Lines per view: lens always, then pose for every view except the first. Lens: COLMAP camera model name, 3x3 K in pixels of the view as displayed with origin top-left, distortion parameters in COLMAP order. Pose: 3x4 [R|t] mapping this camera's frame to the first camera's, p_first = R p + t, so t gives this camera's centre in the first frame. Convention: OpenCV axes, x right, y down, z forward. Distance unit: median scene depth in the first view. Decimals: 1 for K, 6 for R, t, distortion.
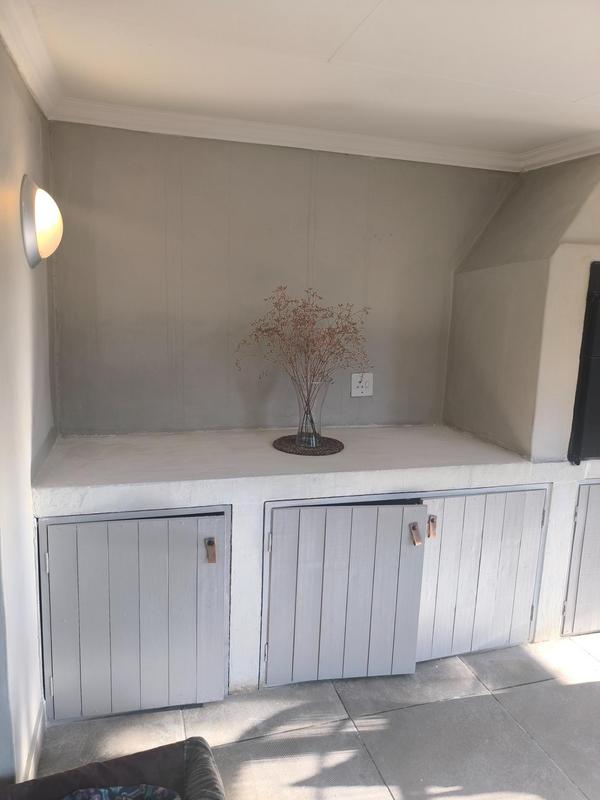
lens RADIAL K [[541.9, 0, 303.3], [0, 541.9, 401.3], [0, 0, 1]] dist [0.003382, 0.002733]
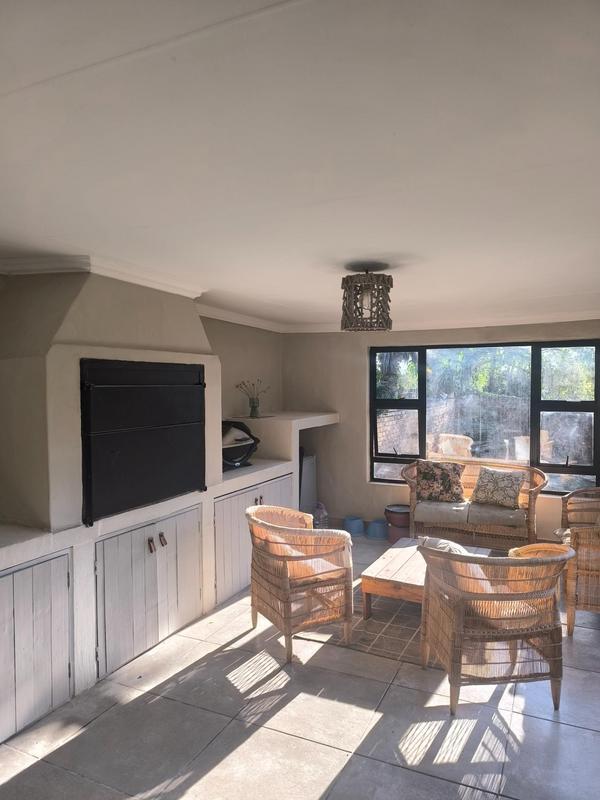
lens RADIAL K [[544.7, 0, 304.0], [0, 544.7, 403.9], [0, 0, 1]] dist [0.021617, -0.027542]
pose [[0.656458, -0.062808, 0.751744, -0.070621], [0.150590, 0.987381, -0.049008, -0.017663], [-0.739179, 0.145377, 0.657632, -0.169119]]
